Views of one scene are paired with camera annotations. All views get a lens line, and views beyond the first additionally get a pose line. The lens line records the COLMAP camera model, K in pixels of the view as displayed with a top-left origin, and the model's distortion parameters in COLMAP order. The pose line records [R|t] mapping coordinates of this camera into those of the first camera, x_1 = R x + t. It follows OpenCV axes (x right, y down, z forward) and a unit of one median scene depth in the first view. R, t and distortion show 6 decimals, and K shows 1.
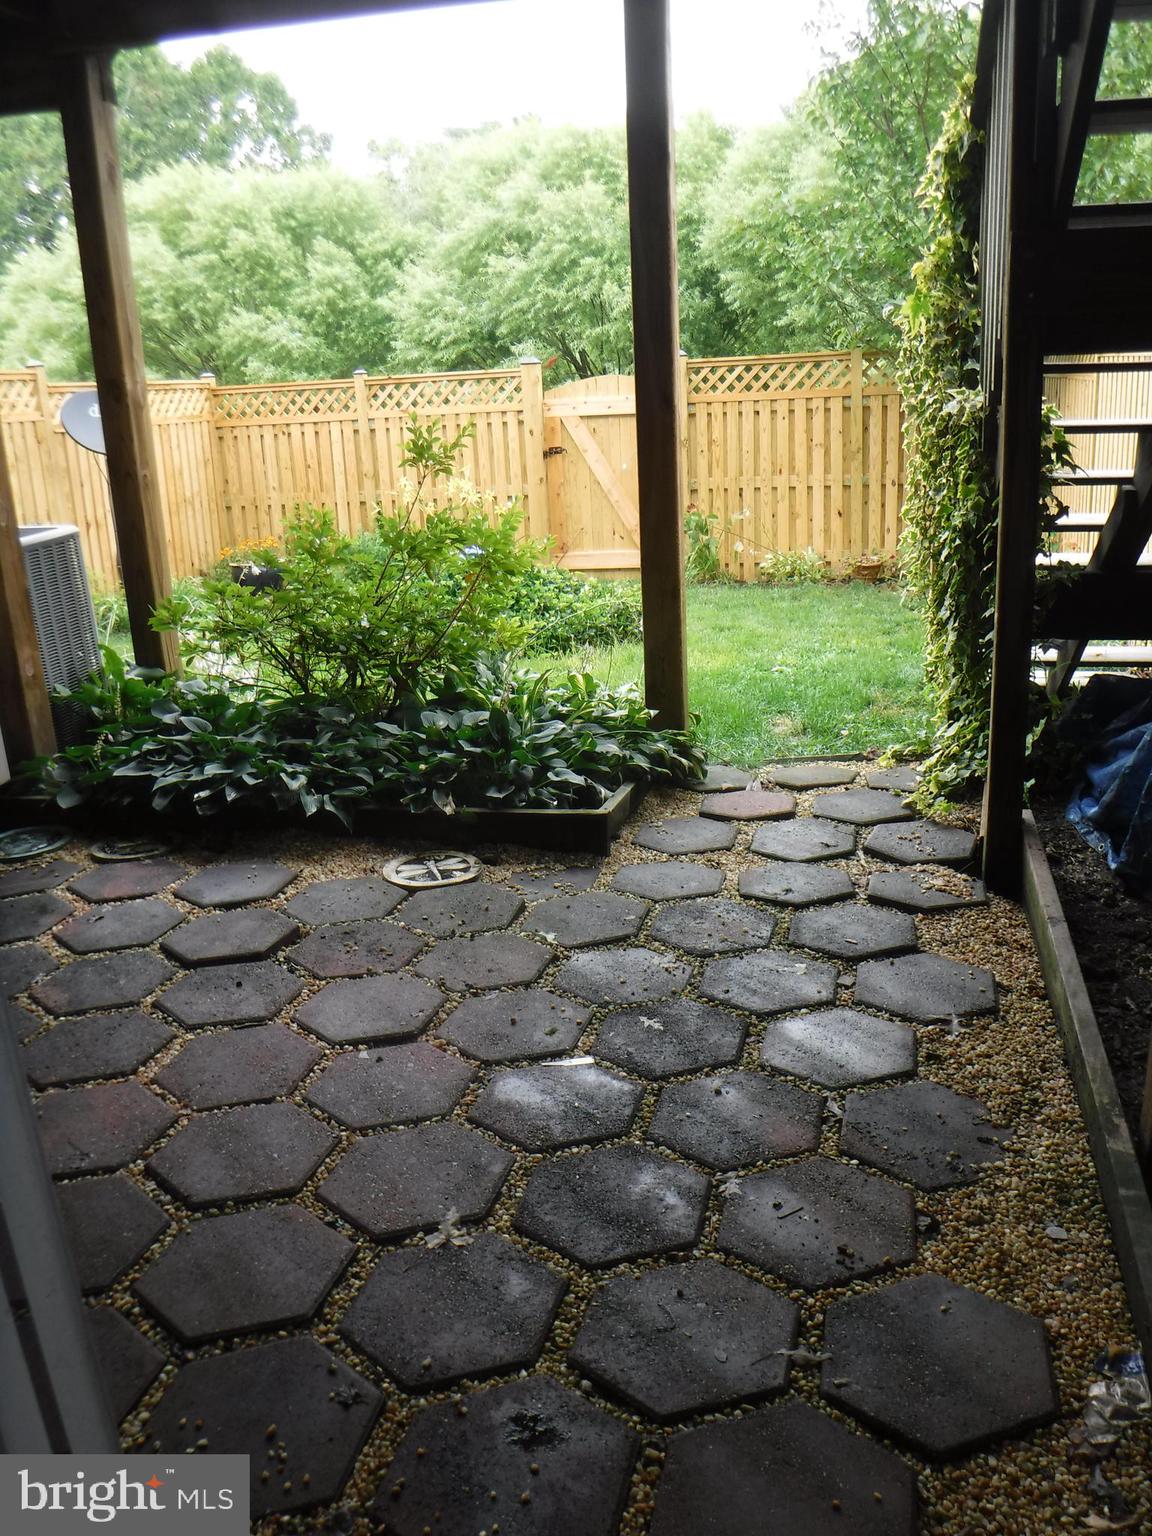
lens RADIAL K [[1254.9, 0, 591.6], [0, 1254.9, 771.6], [0, 0, 1]] dist [-0.055074, 0.025817]
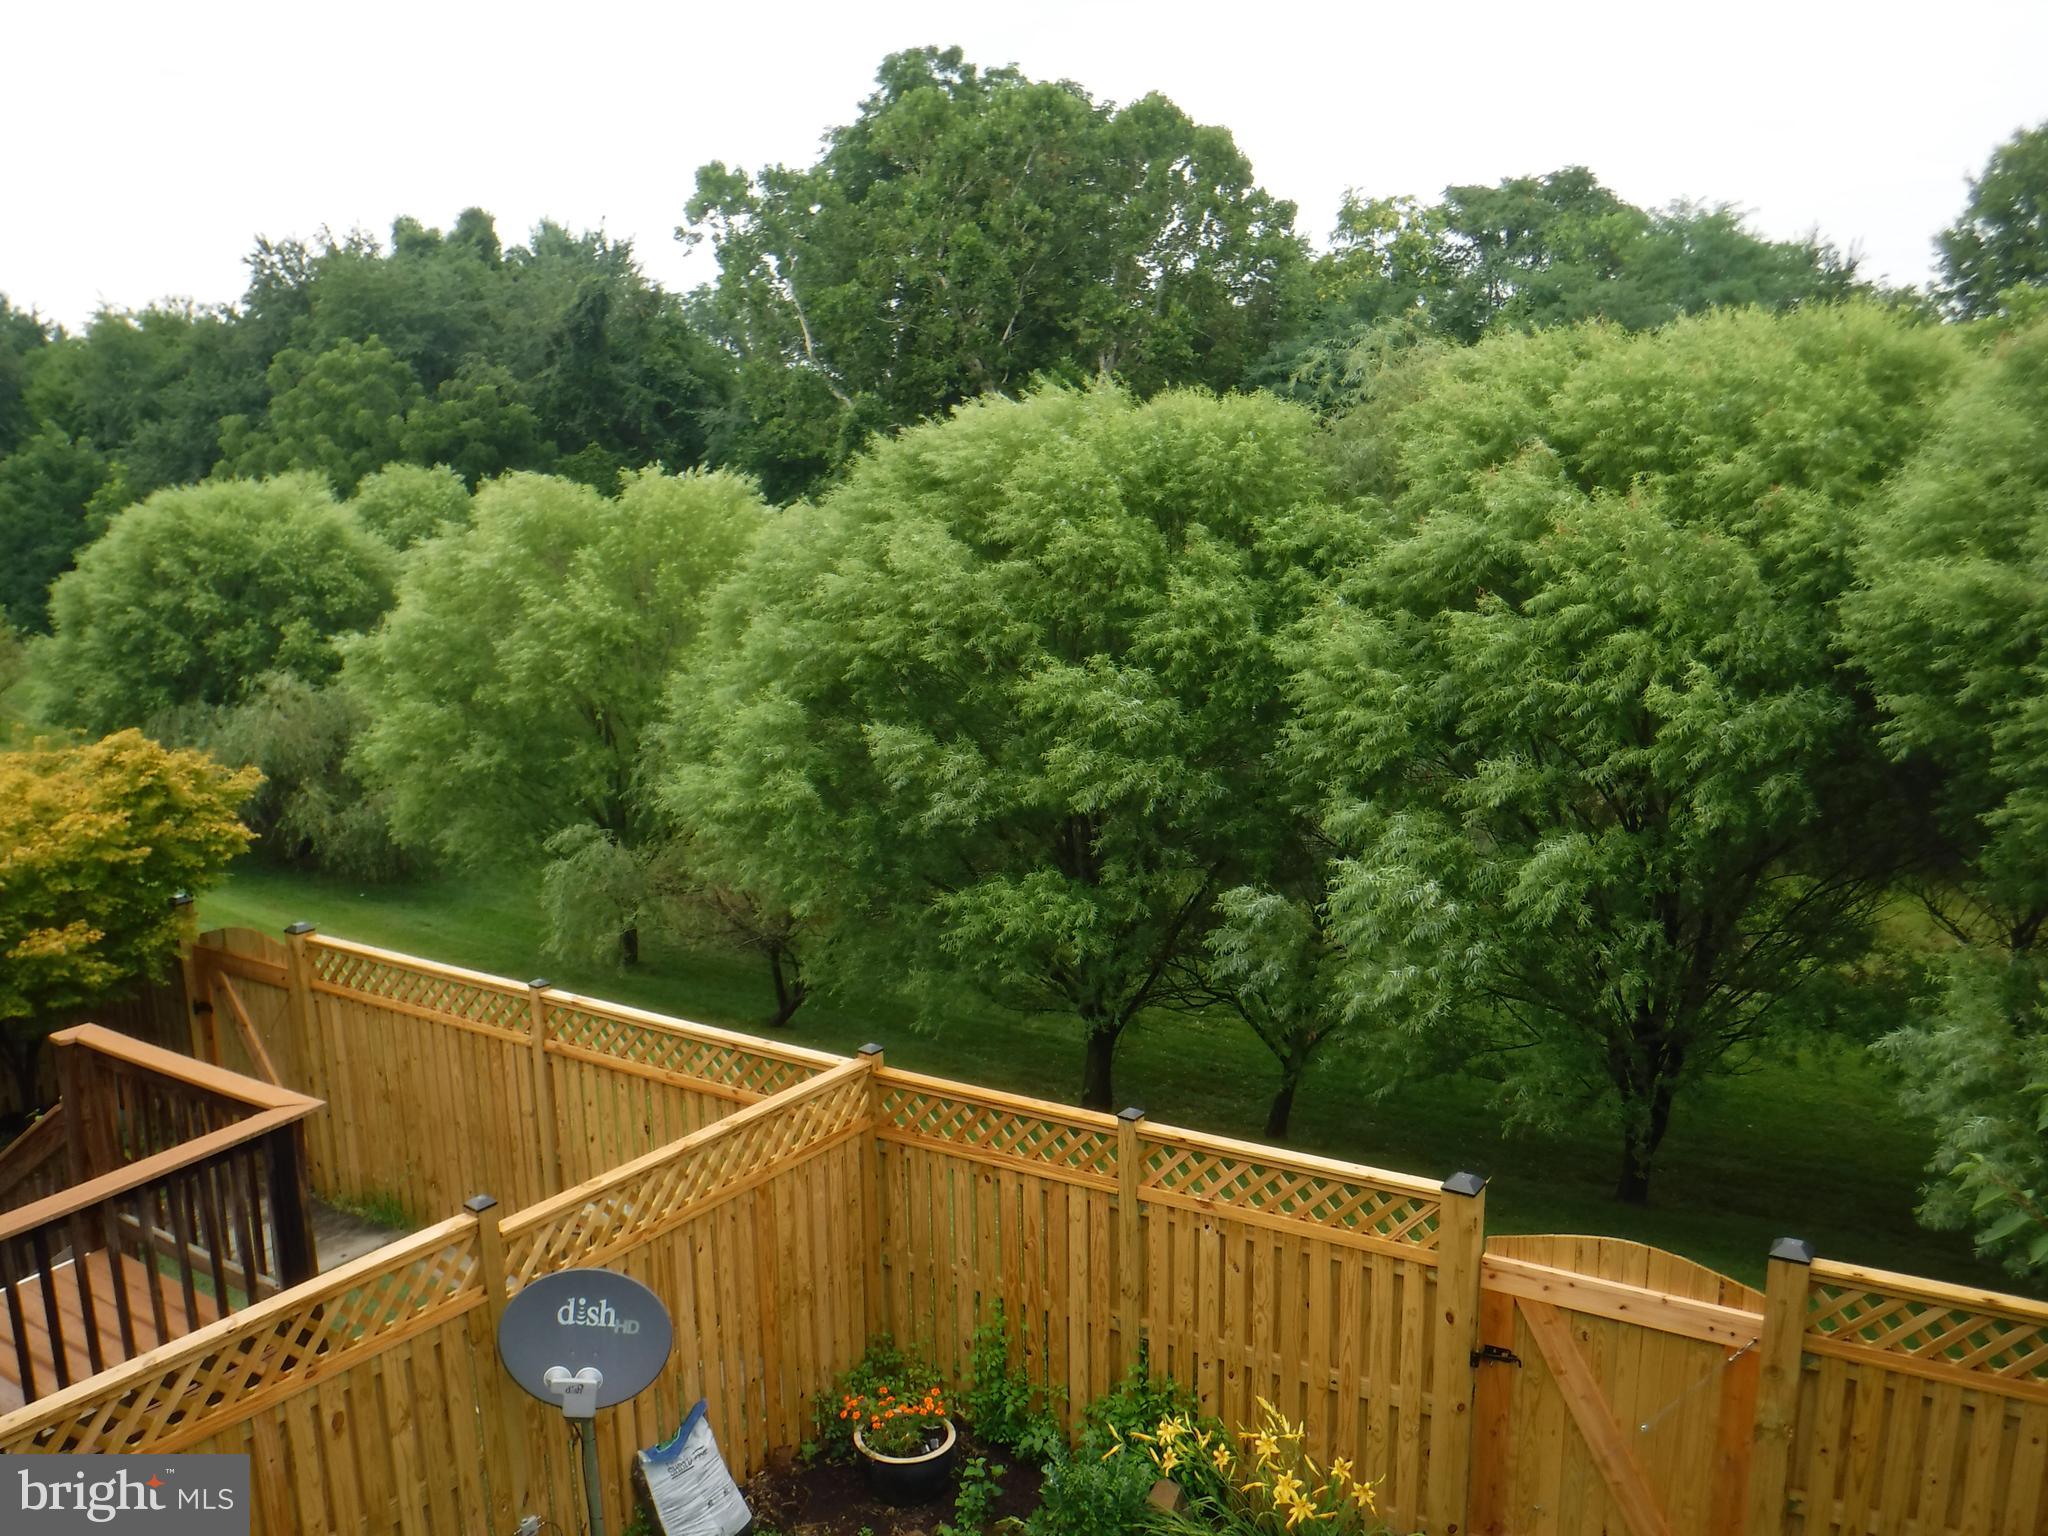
lens RADIAL K [[1676.7, 0, 997.3], [0, 1676.7, 768.6], [0, 0, 1]] dist [-0.099243, 0.040240]
pose [[0.934932, 0.093917, -0.342172, -0.013692], [-0.130435, 0.987783, -0.085273, -0.394886], [0.329984, 0.124356, 0.935760, 0.312898]]
